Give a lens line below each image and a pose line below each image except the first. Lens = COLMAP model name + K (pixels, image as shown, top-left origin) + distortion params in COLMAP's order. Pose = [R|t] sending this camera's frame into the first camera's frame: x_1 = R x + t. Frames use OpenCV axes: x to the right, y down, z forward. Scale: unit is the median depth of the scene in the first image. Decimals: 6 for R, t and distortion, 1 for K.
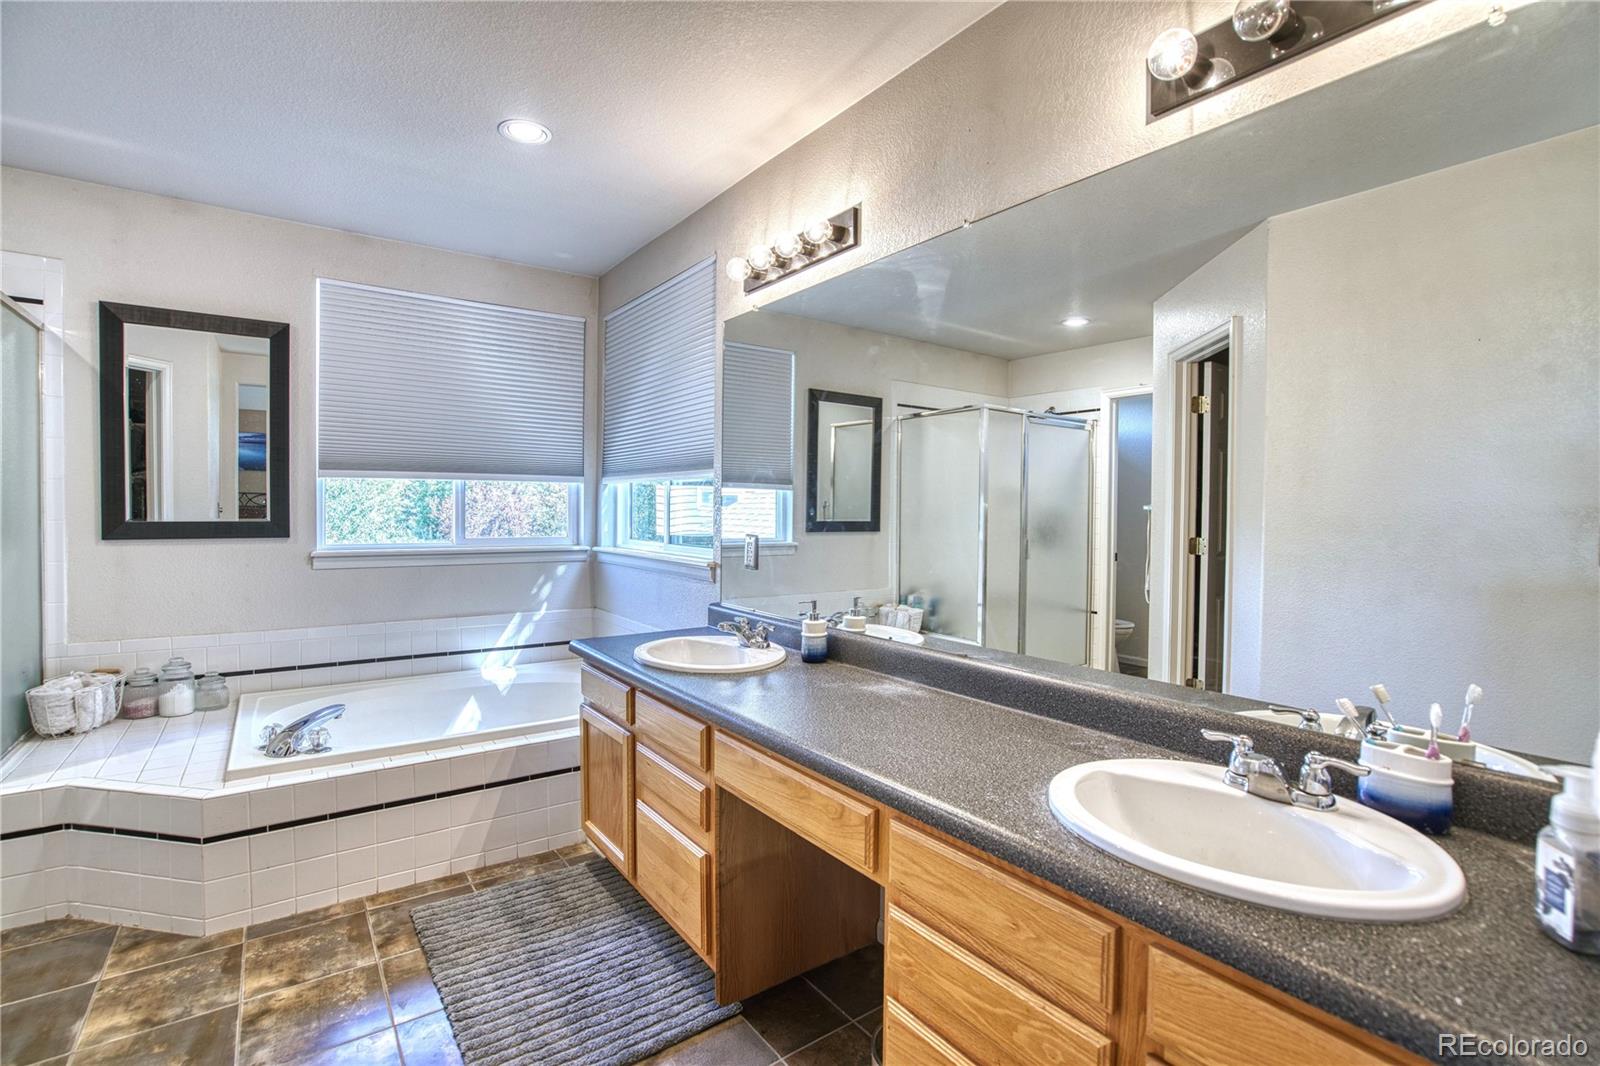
lens RADIAL K [[742.4, 0, 786.5], [0, 742.4, 525.9], [0, 0, 1]] dist [-0.039802, 0.016483]
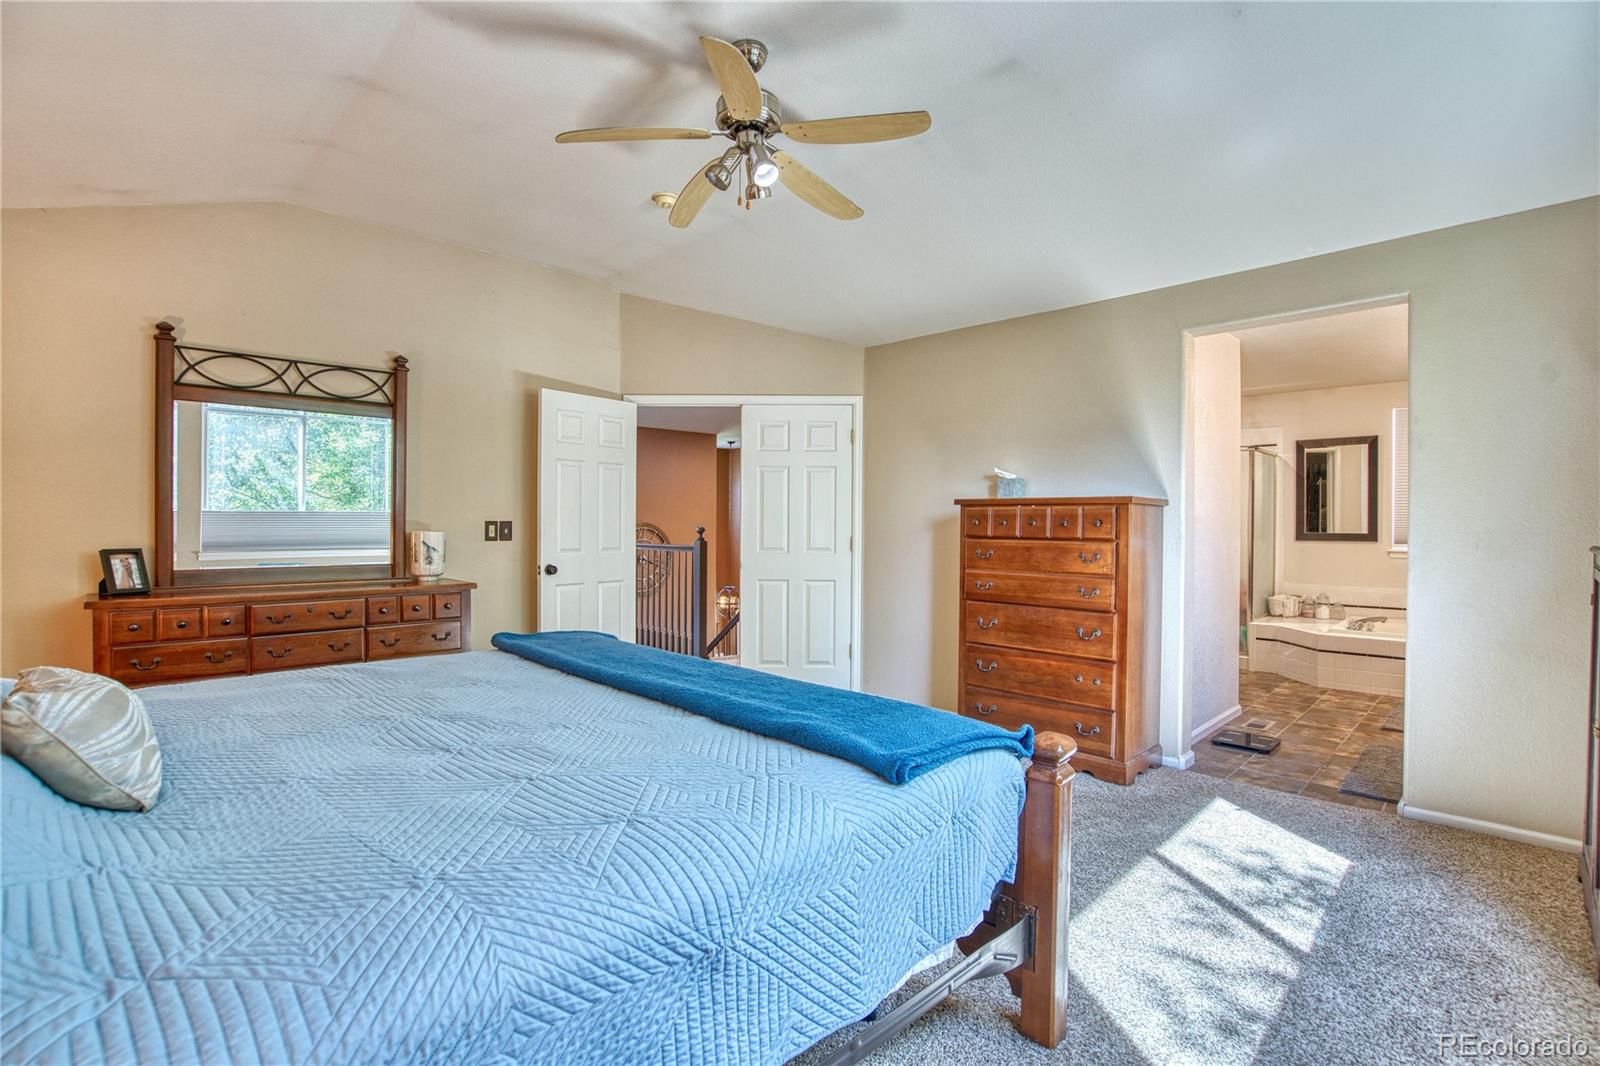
lens RADIAL K [[727.8, 0, 800.1], [0, 727.8, 527.9], [0, 0, 1]] dist [-0.051914, 0.018849]
pose [[0.151377, 0.001295, -0.988475, 1.087141], [-0.021187, 0.999774, -0.001934, 0.016559], [0.988249, 0.021236, 0.151370, -0.931556]]
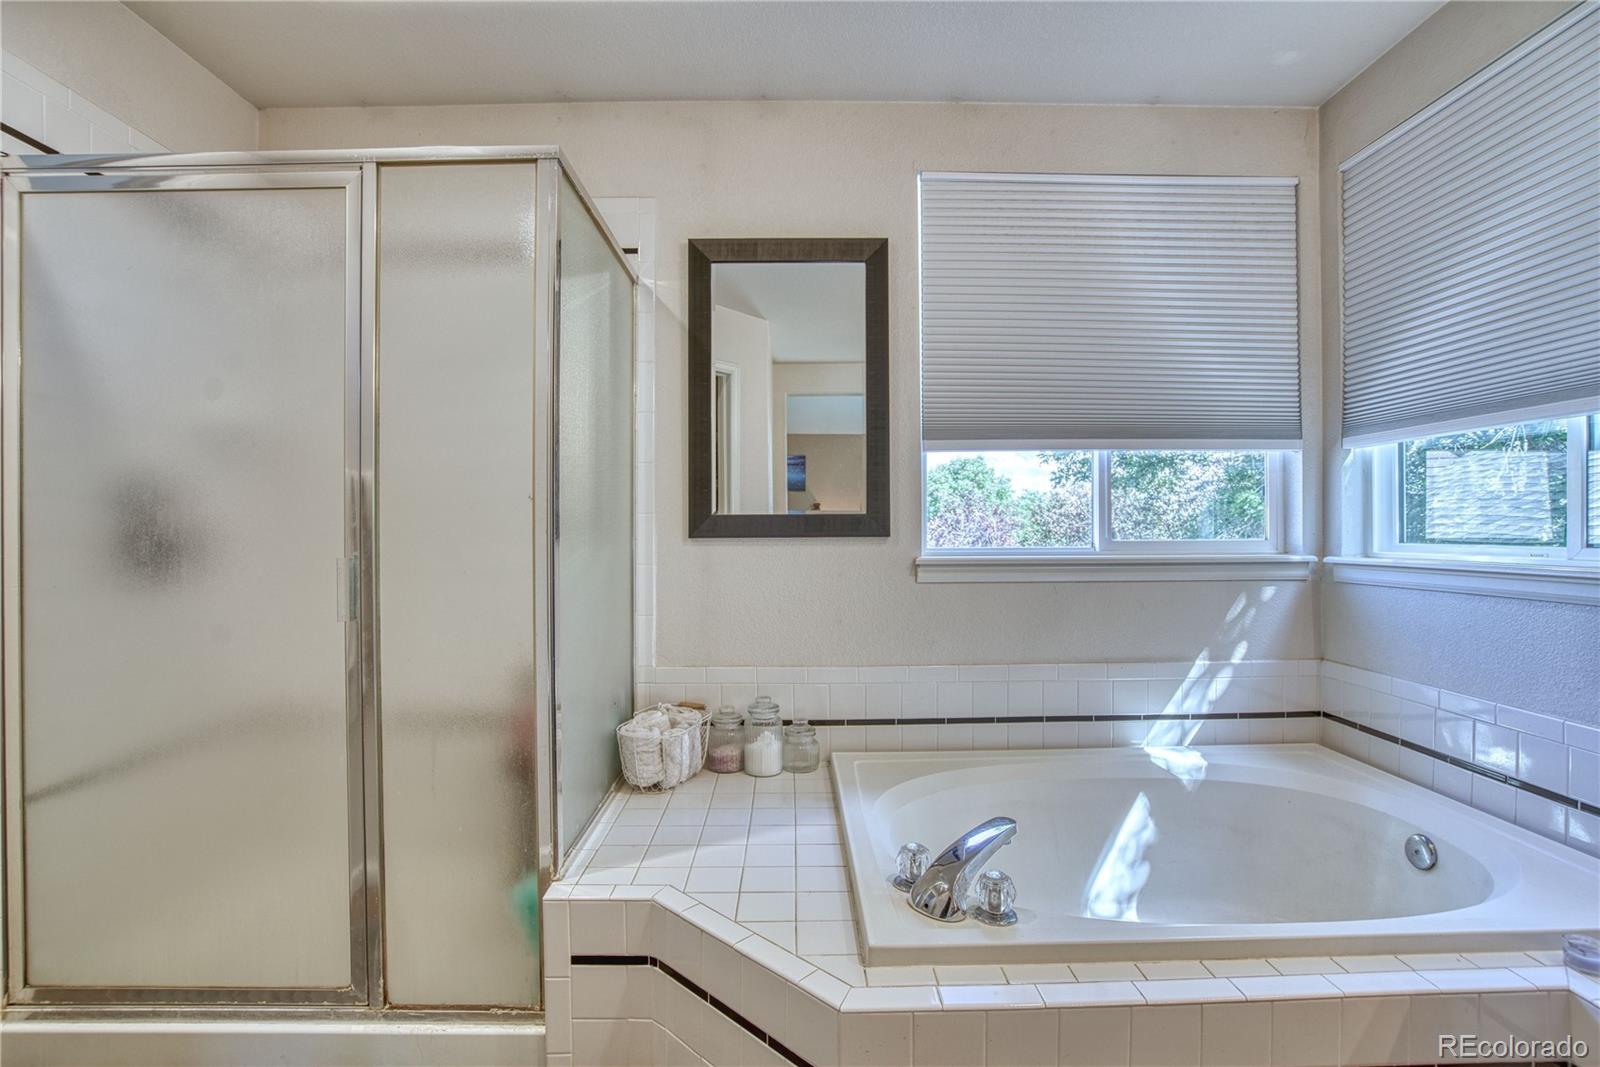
lens RADIAL K [[727.8, 0, 800.1], [0, 727.8, 528.4], [0, 0, 1]] dist [-0.051914, 0.018849]
pose [[0.829504, -0.014659, -0.558309, -0.389737], [-0.001017, 0.999614, -0.027757, 0.029930], [0.558500, 0.023593, 0.829169, 0.400038]]
